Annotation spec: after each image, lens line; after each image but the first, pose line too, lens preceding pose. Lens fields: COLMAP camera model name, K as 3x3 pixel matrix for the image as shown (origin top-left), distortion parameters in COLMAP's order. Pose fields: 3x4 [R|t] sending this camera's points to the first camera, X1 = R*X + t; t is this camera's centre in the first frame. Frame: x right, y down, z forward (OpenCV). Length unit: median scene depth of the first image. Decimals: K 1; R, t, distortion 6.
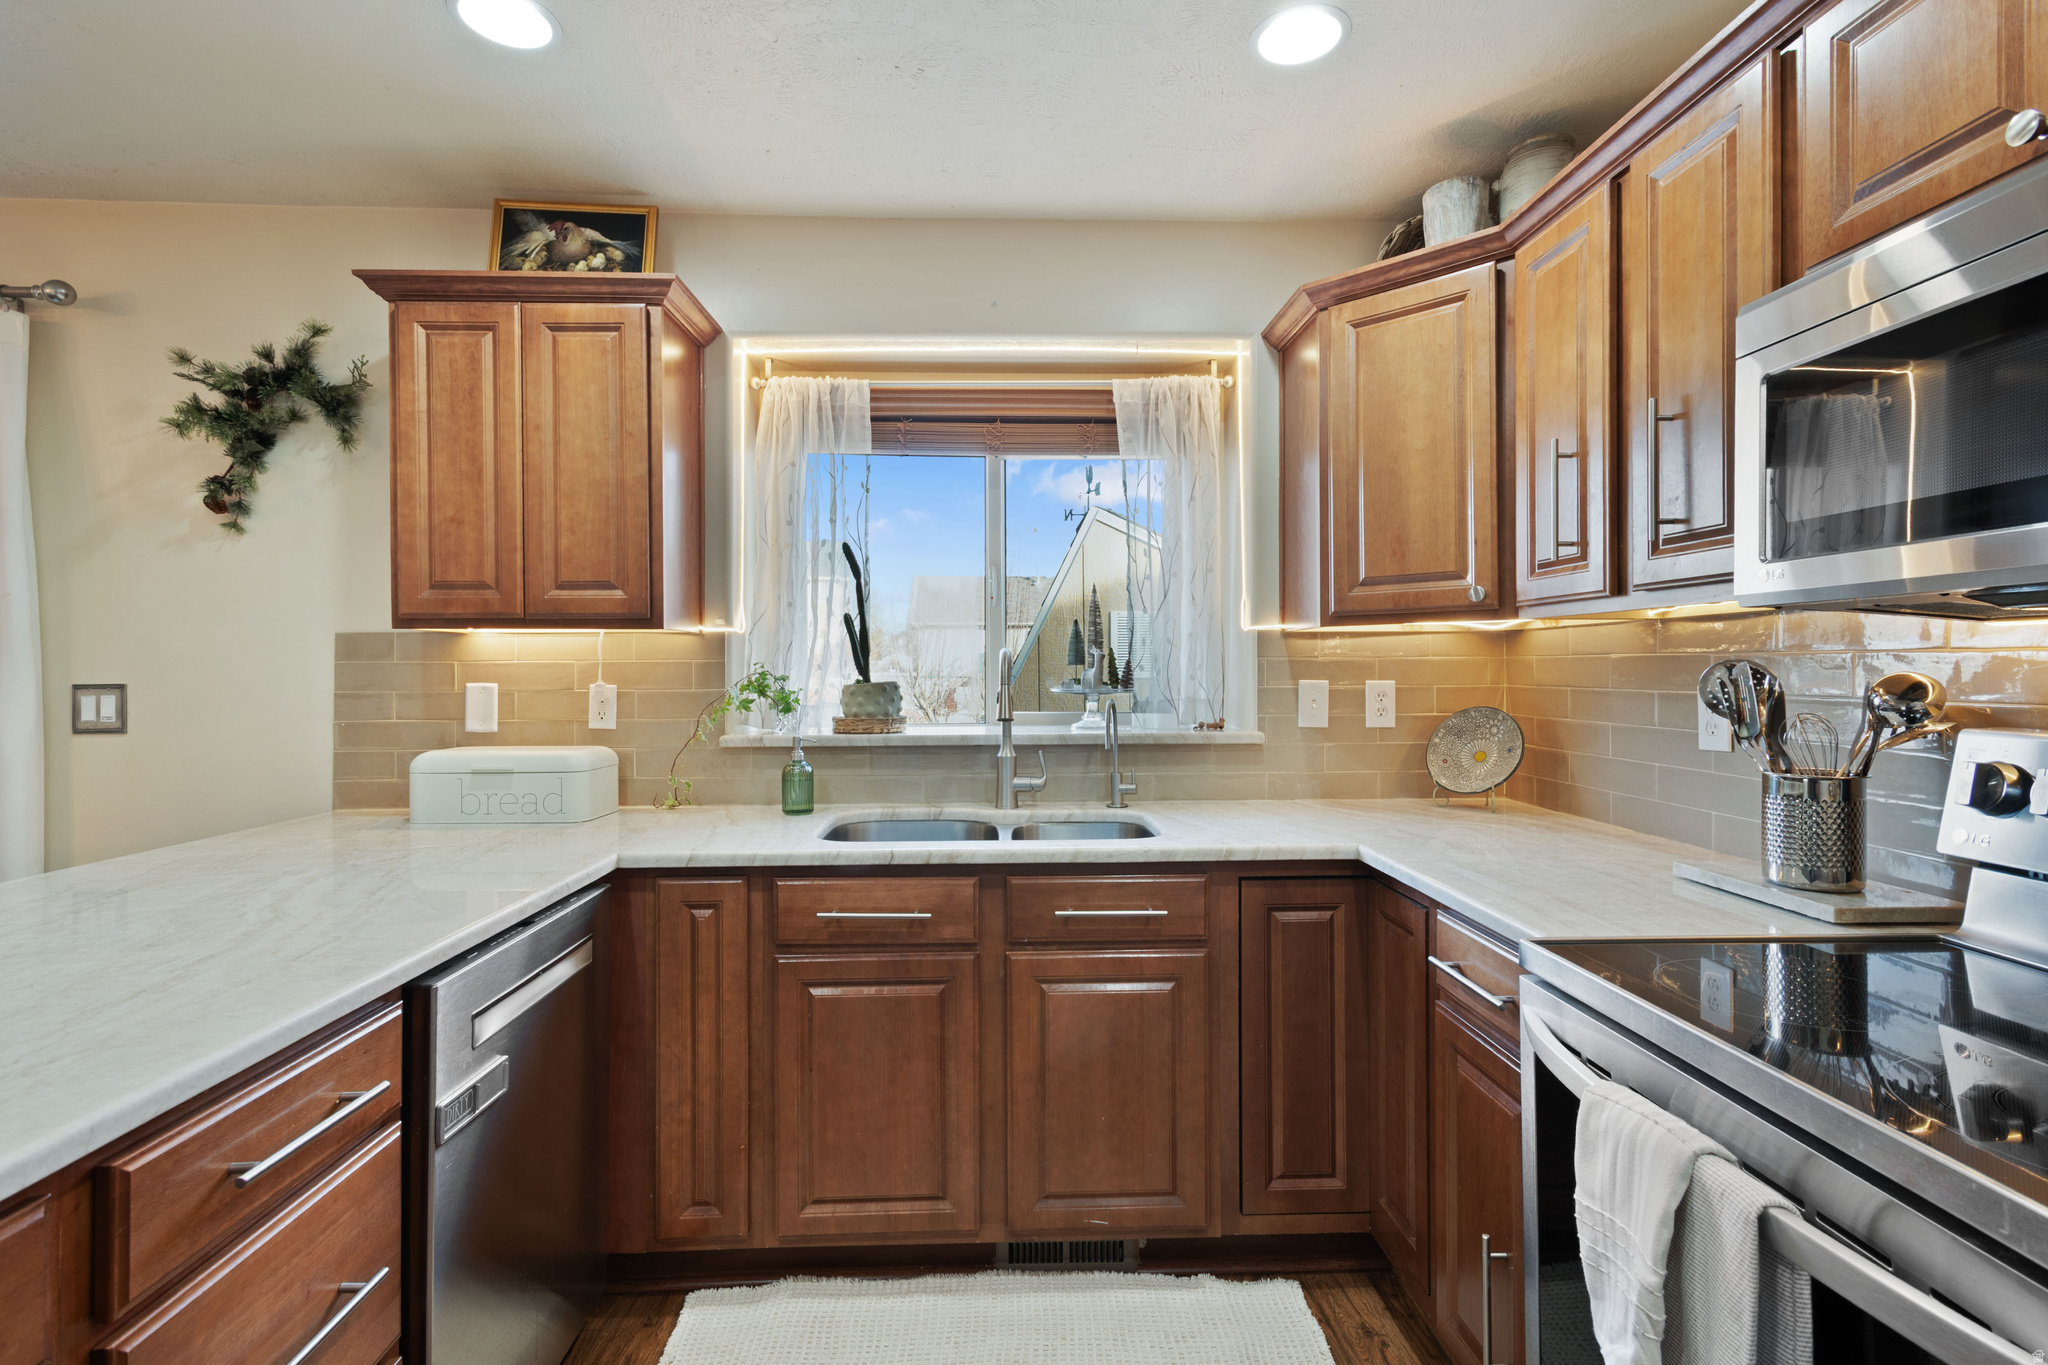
lens RADIAL K [[976.5, 0, 1028.7], [0, 976.5, 663.6], [0, 0, 1]] dist [0.009202, -0.000339]
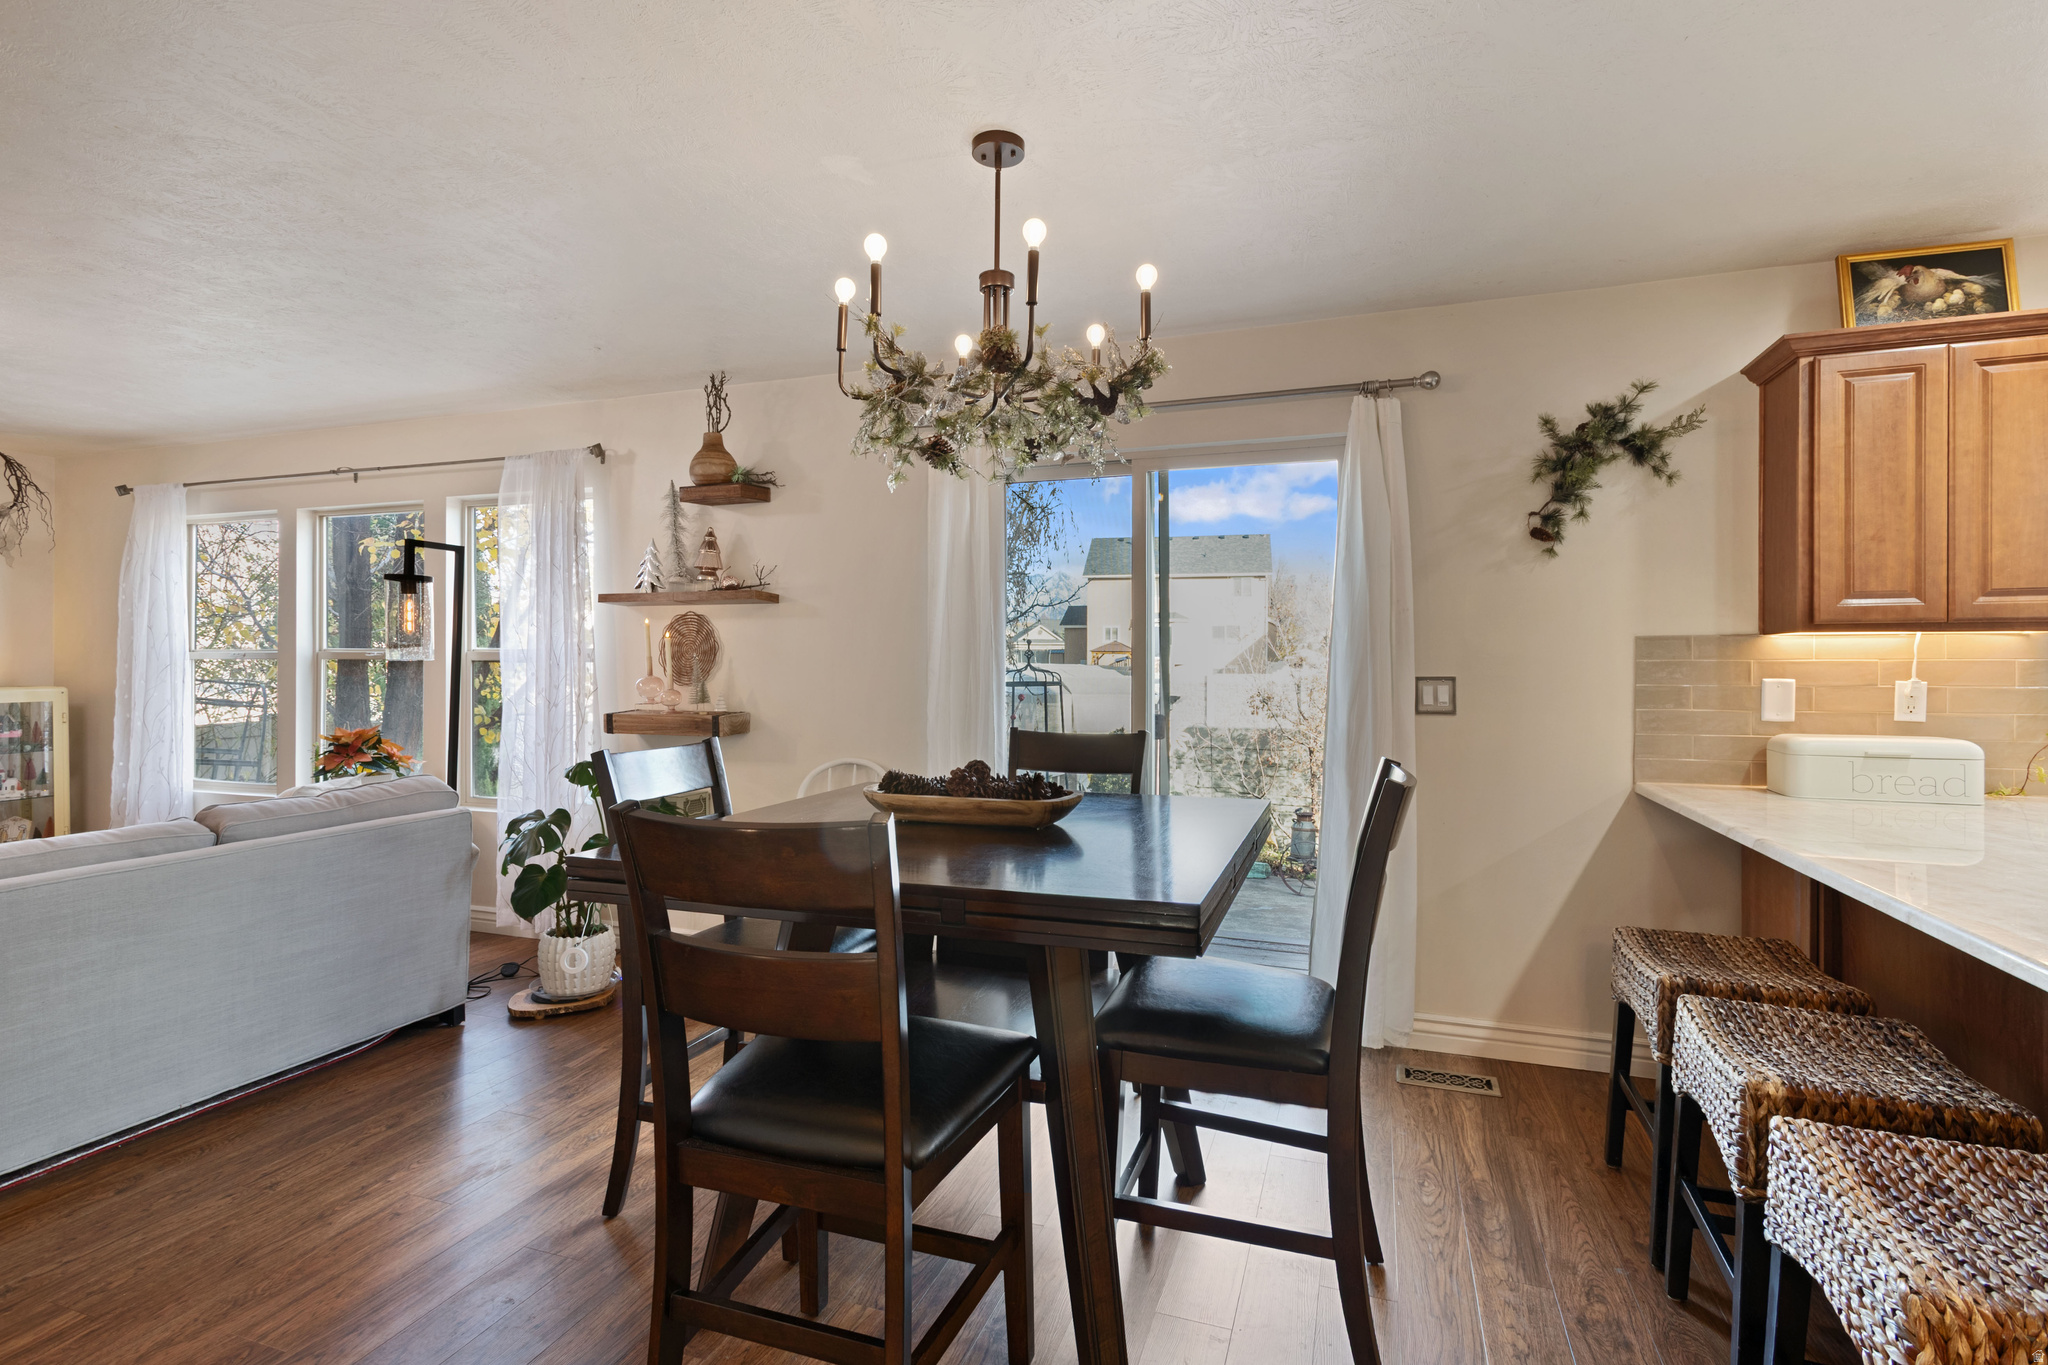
lens RADIAL K [[976.5, 0, 1028.7], [0, 976.5, 663.6], [0, 0, 1]] dist [0.009202, -0.000339]
pose [[0.926923, 0.003964, -0.375231, -0.984243], [-0.002865, 0.999990, 0.003485, 0.000488], [0.375241, -0.002156, 0.926925, -0.417564]]
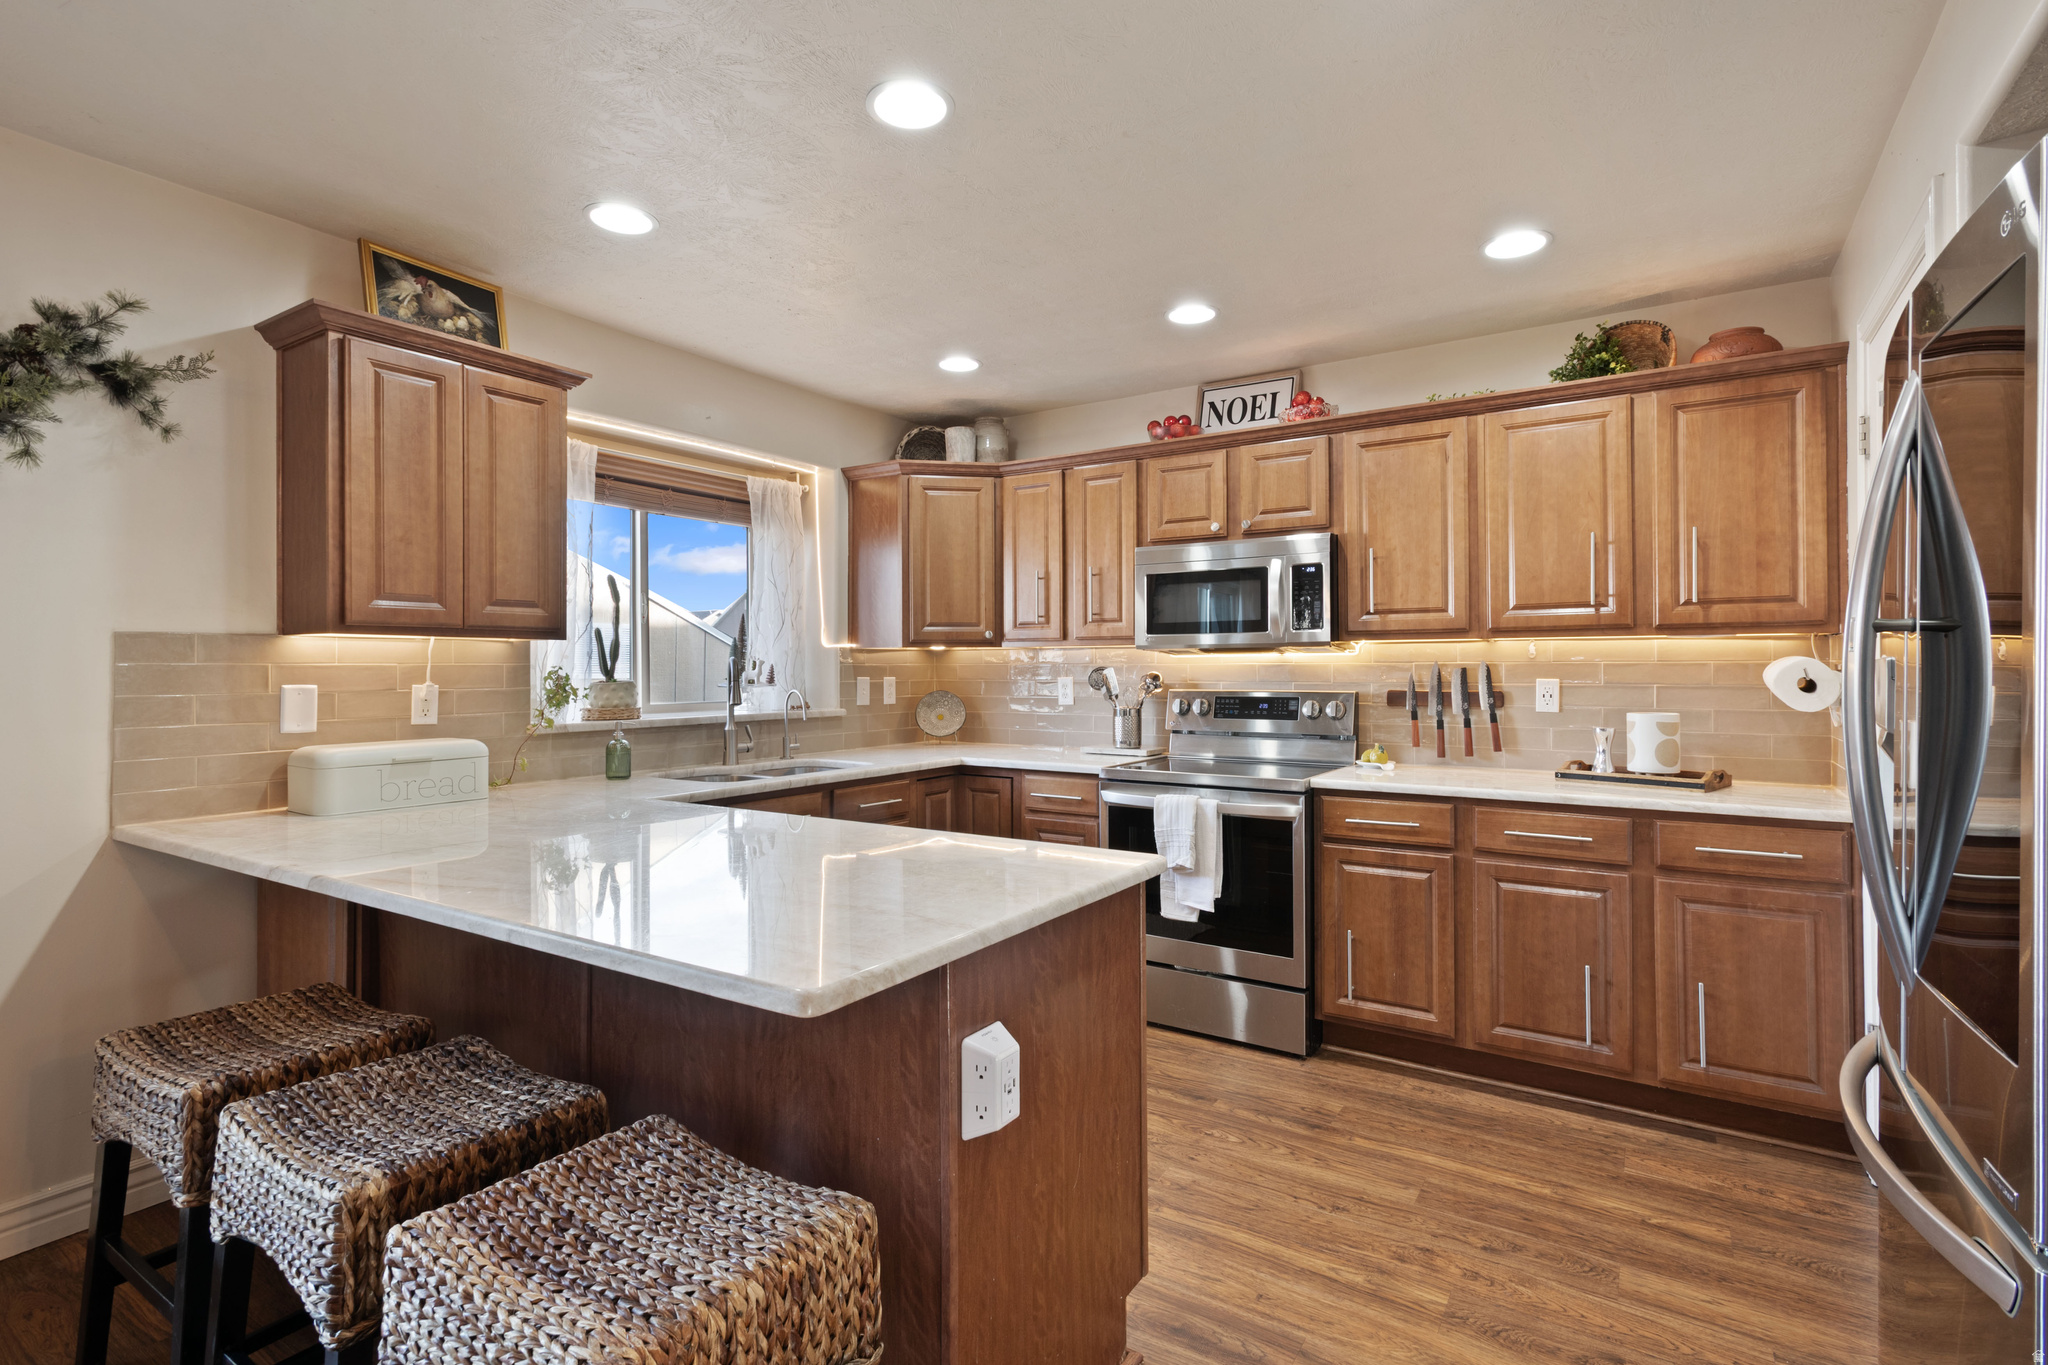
lens RADIAL K [[976.5, 0, 1028.7], [0, 976.5, 663.6], [0, 0, 1]] dist [0.009202, -0.000339]
pose [[0.575368, 0.005049, 0.817879, -1.002693], [-0.001355, 0.999985, -0.005219, 0.001747], [-0.817893, 0.001894, 0.575367, -0.227613]]
